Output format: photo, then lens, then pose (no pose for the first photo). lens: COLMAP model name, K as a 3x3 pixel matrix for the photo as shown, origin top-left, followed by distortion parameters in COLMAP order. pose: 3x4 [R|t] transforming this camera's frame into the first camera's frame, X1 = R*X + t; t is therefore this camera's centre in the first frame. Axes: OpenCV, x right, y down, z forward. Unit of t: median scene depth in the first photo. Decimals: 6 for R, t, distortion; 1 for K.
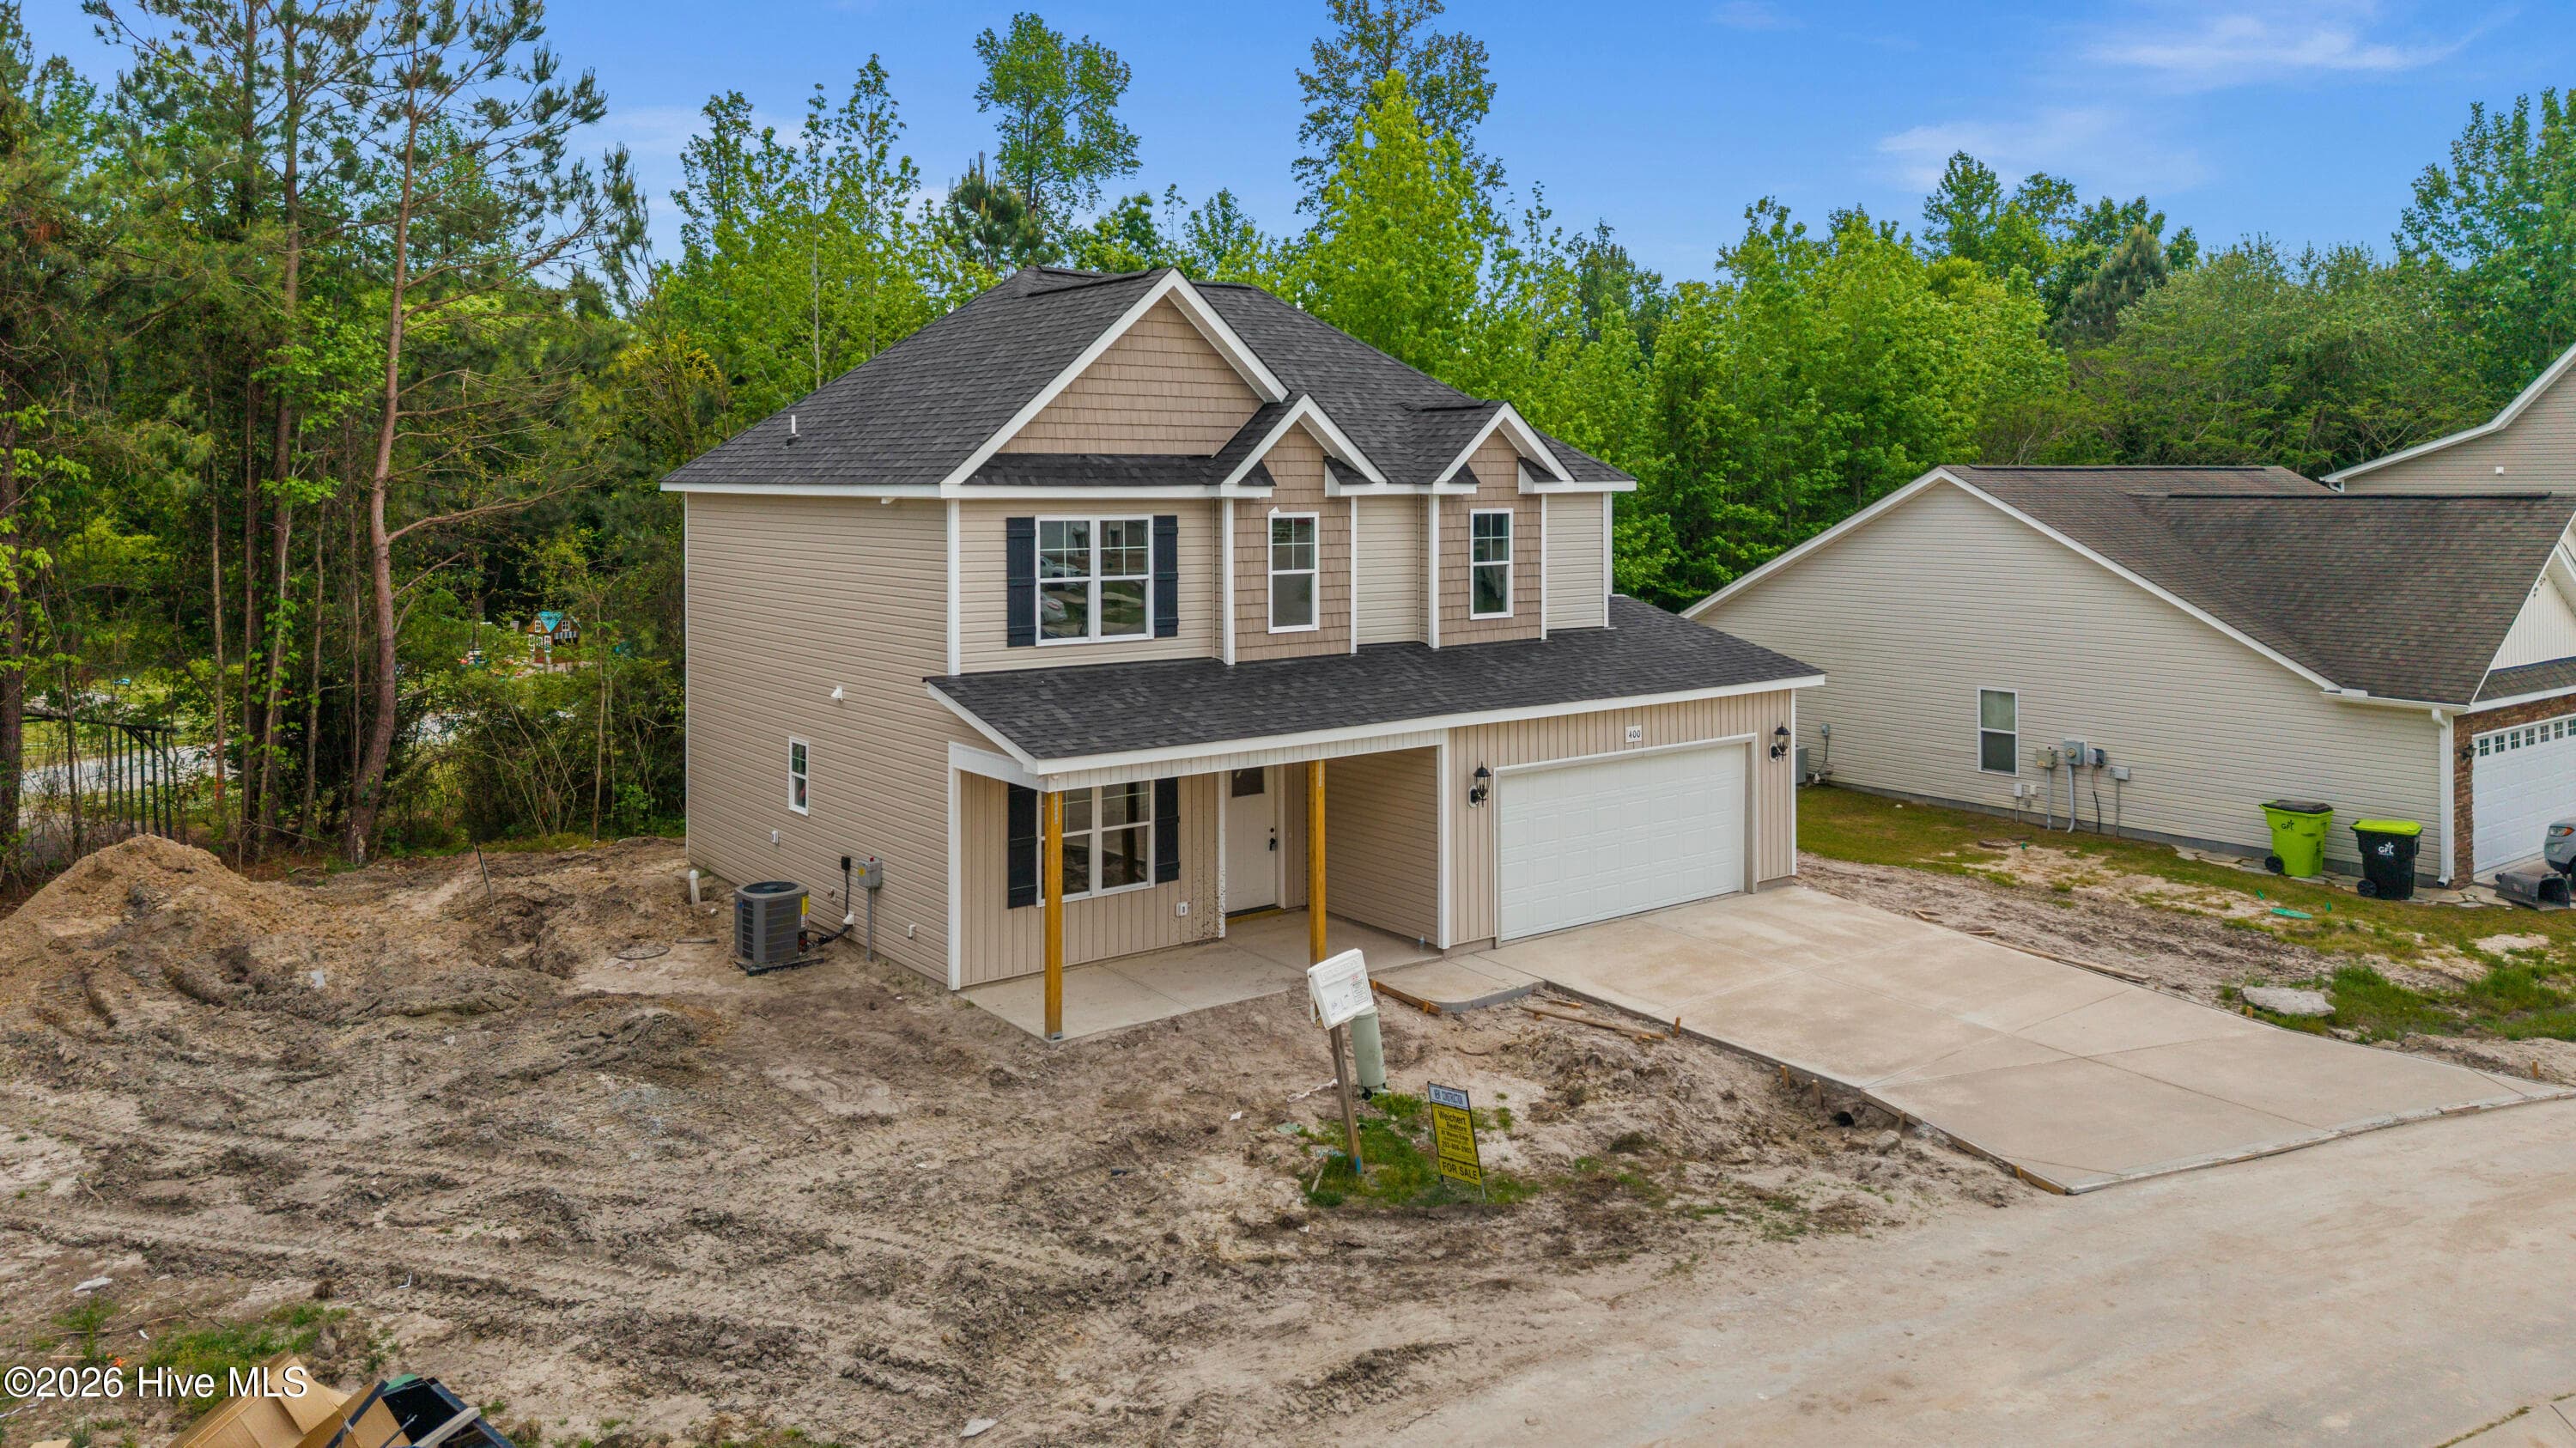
lens RADIAL K [[1774.2, 0, 1295.5], [0, 1774.2, 660.8], [0, 0, 1]] dist [0.012497, -0.001100]
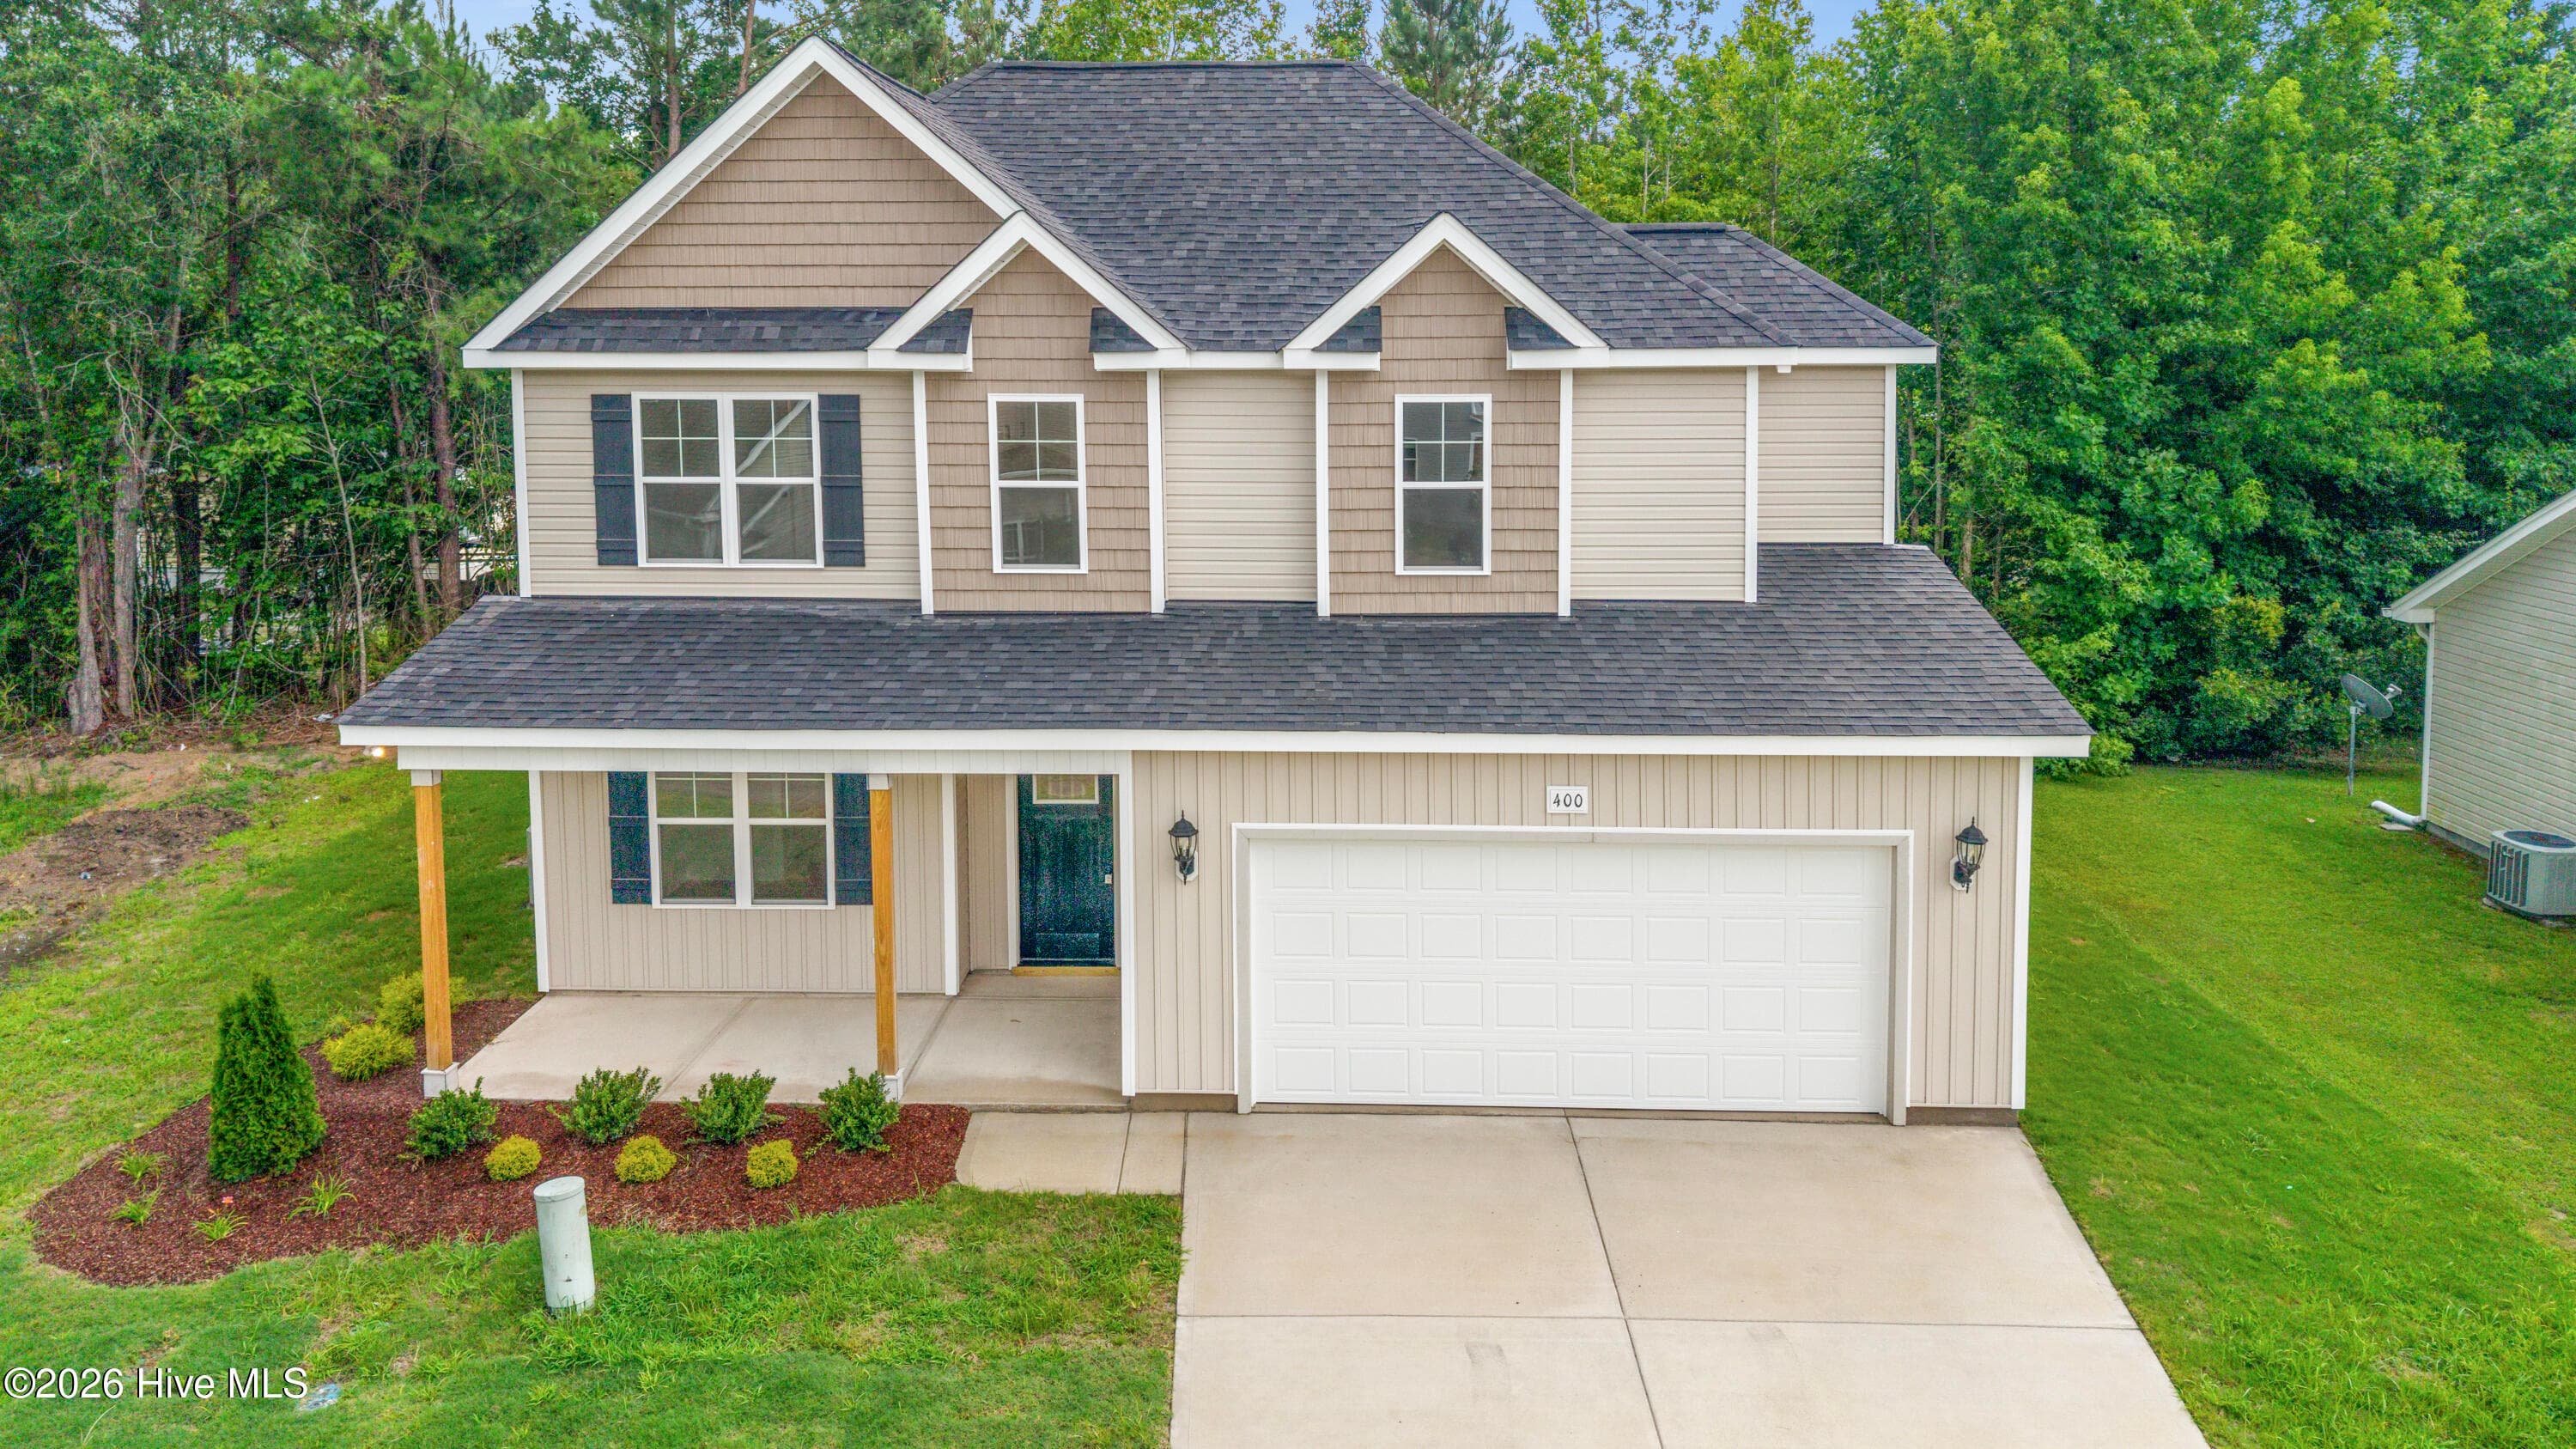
lens RADIAL K [[1774.3, 0, 1295.5], [0, 1774.3, 661.3], [0, 0, 1]] dist [0.012497, -0.001100]
pose [[0.776237, 0.113103, -0.620213, 0.513668], [-0.065703, 0.992932, 0.098842, -0.058105], [0.627008, -0.035975, 0.778181, 0.557227]]
